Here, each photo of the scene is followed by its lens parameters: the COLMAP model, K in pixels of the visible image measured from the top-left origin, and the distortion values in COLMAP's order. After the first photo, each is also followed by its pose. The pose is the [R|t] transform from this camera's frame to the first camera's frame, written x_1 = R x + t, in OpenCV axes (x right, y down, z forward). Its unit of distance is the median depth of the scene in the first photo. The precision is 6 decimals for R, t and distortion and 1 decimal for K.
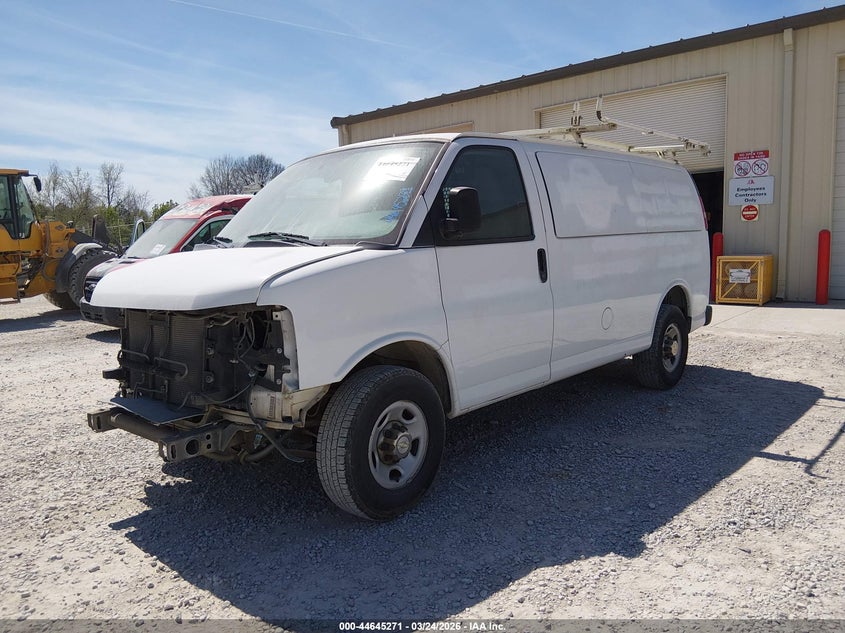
lens RADIAL K [[648.3, 0, 422.5], [0, 648.3, 316.5], [0, 0, 1]] dist [-0.000626, -0.076303]
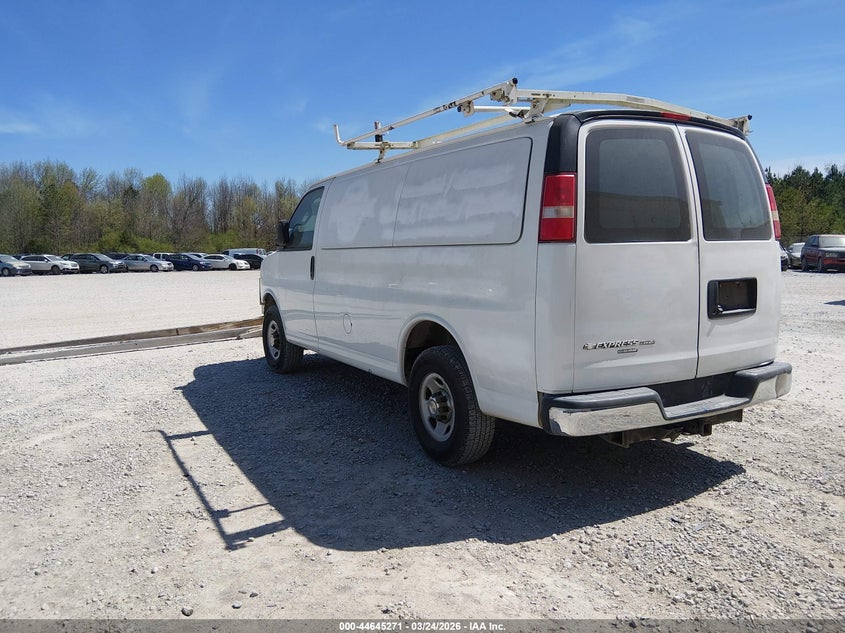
lens RADIAL K [[648.3, 0, 422.5], [0, 648.3, 316.5], [0, 0, 1]] dist [-0.000626, -0.076303]
pose [[-0.303467, 0.138530, -0.942718, 1.236395], [-0.091396, 0.980581, 0.173515, -0.203970], [0.948448, 0.138817, -0.284913, 1.377516]]
